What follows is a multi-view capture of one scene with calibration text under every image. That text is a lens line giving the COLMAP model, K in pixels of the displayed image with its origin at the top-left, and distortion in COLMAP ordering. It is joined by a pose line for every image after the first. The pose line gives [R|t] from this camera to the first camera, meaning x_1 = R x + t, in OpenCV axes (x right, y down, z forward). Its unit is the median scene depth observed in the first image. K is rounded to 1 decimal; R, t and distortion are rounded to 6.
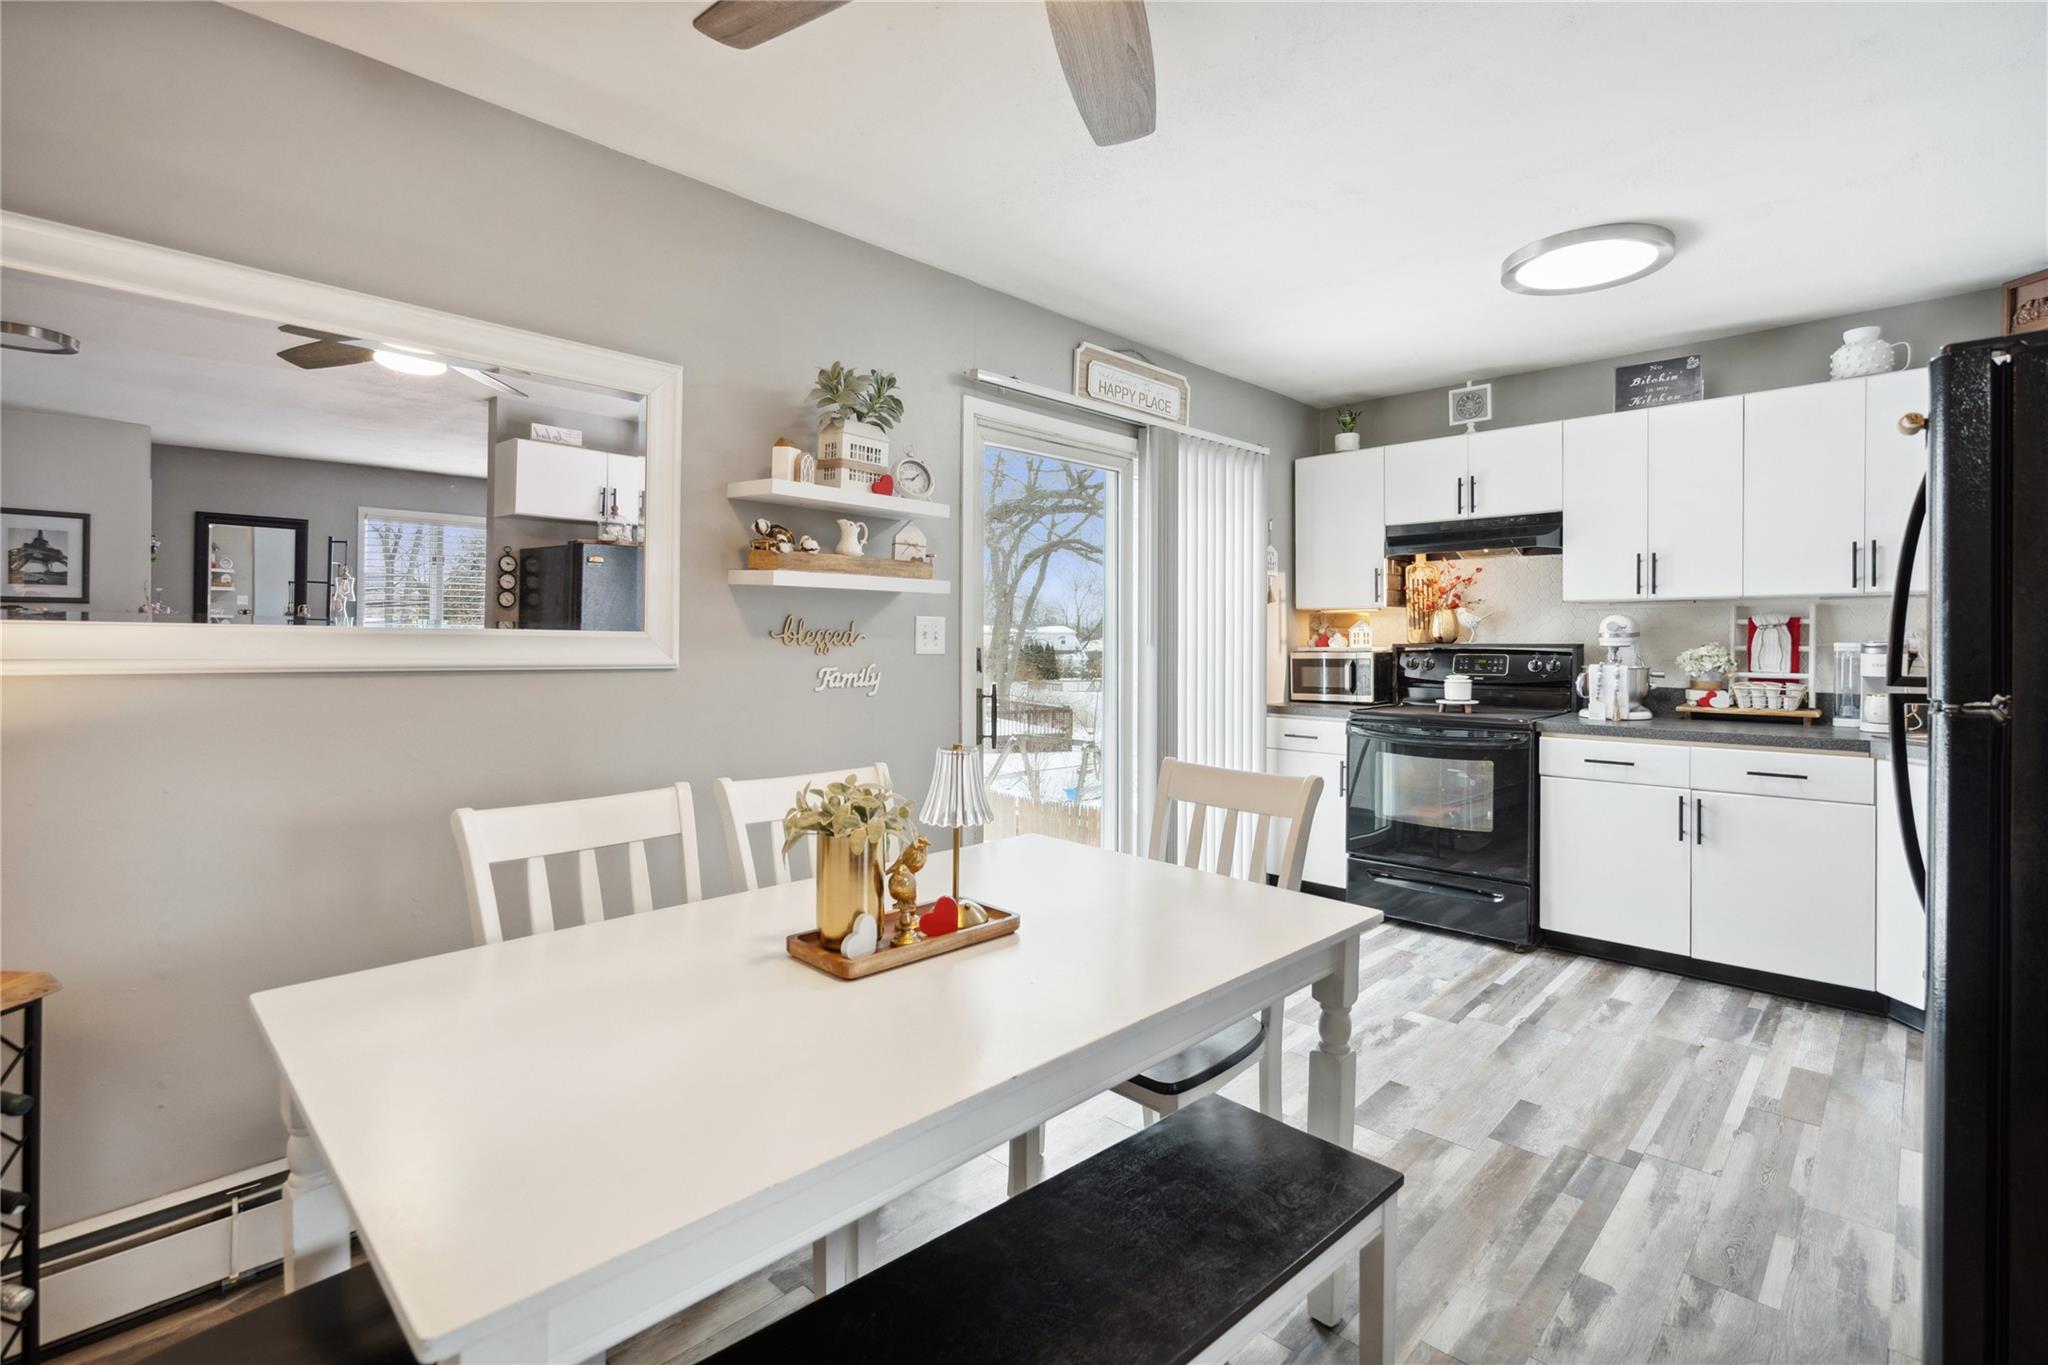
lens RADIAL K [[940.0, 0, 1020.8], [0, 940.0, 653.5], [0, 0, 1]] dist [-0.001497, -0.000142]
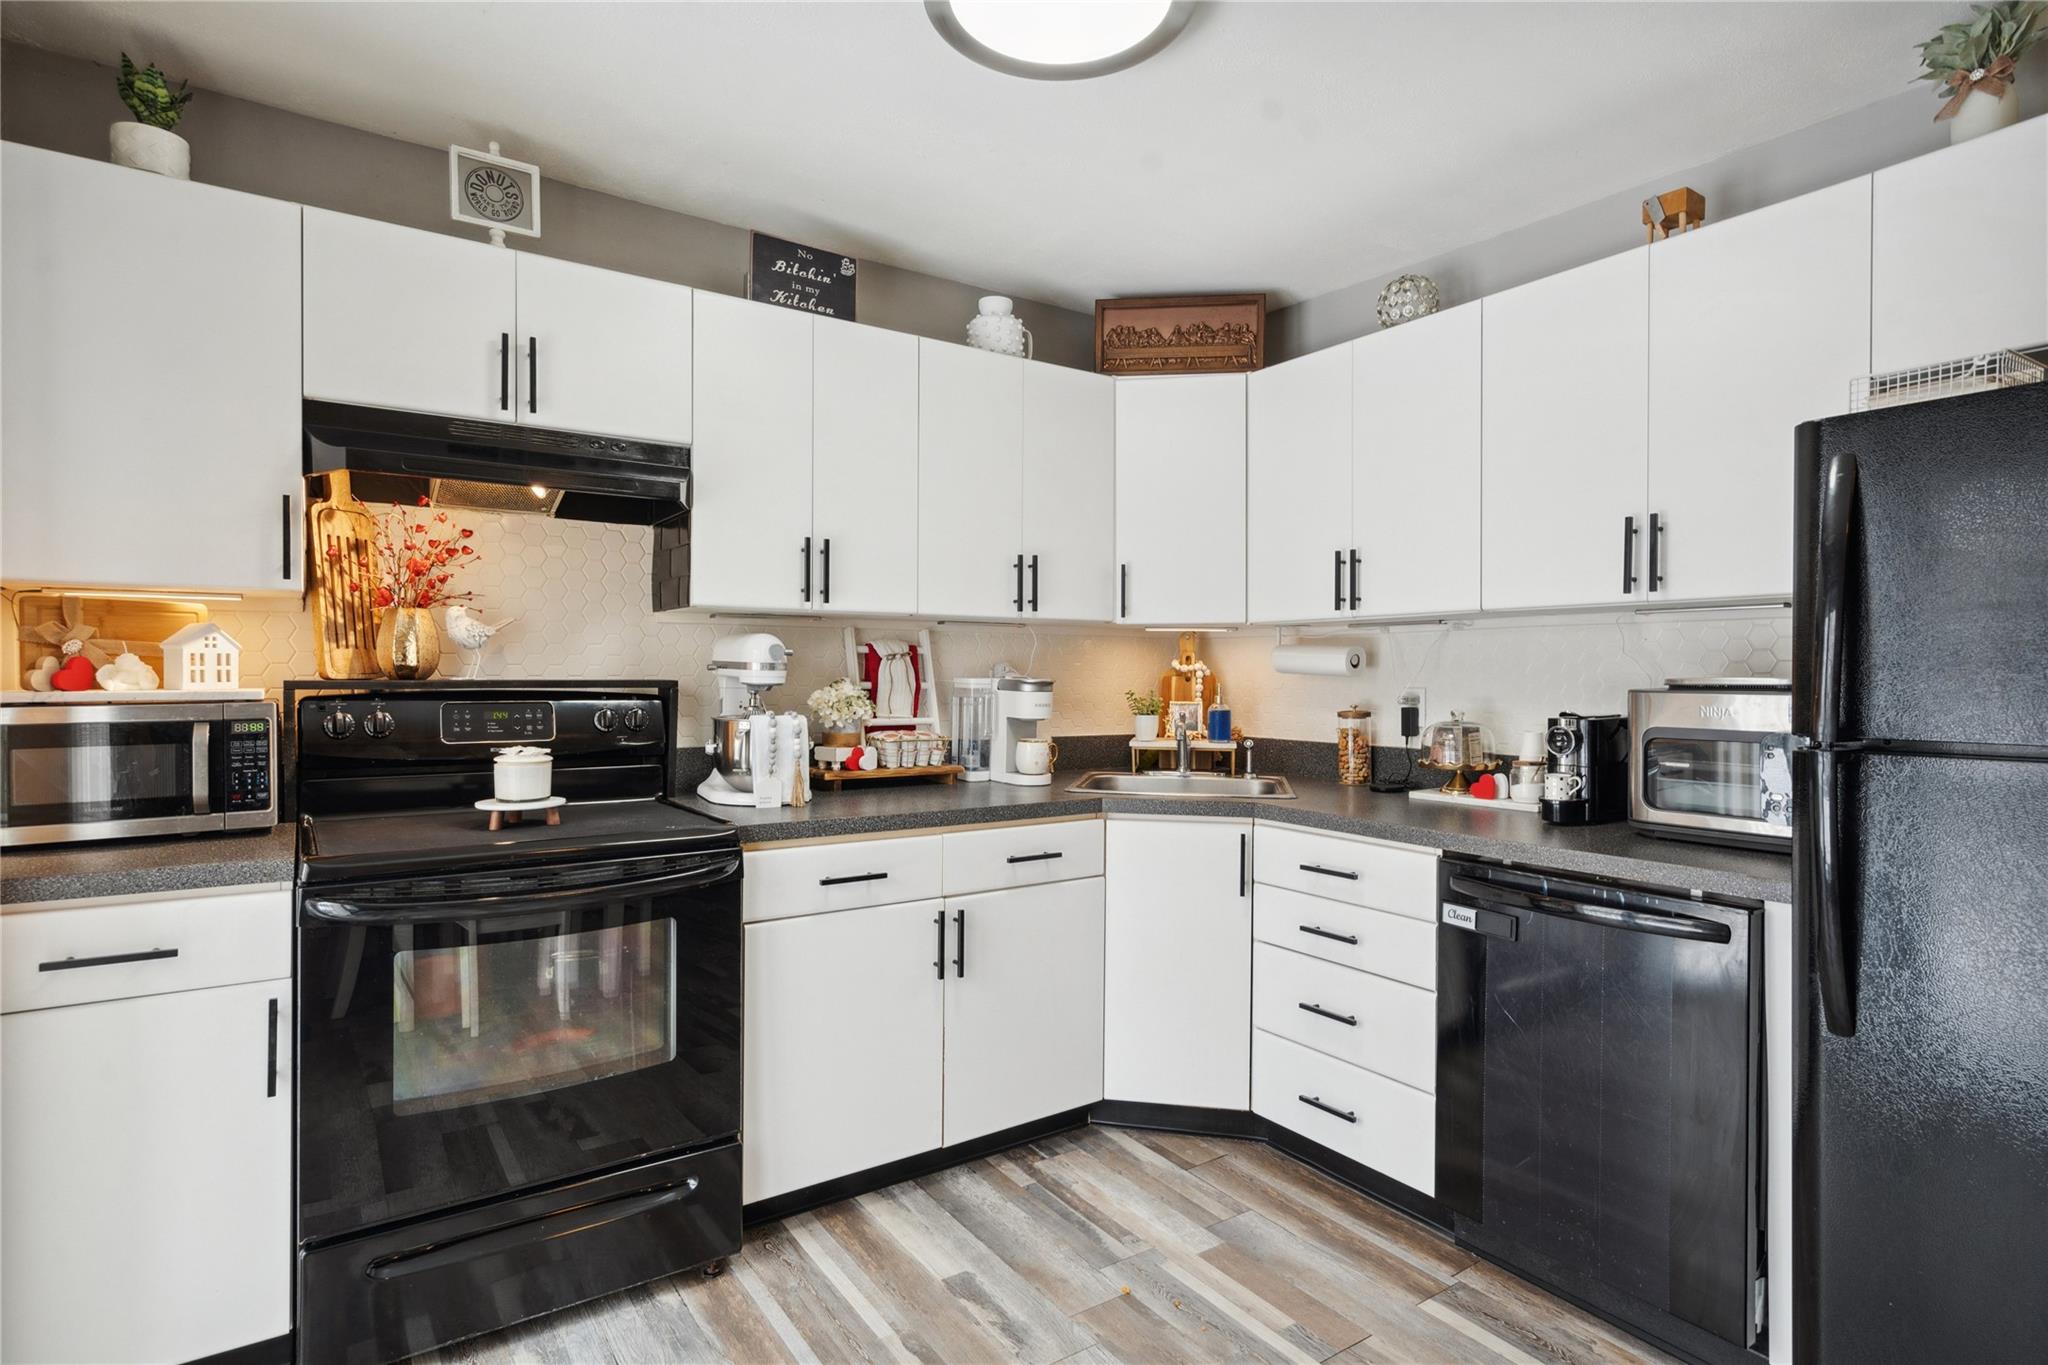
lens RADIAL K [[1049.9, 0, 1024.0], [0, 1049.9, 682.5], [0, 0, 1]] dist [0.012030, -0.000113]
pose [[0.197207, -0.006001, 0.980344, -0.008699], [0.010644, 0.999935, 0.003980, -0.010138], [-0.980304, 0.009649, 0.197258, 0.720382]]
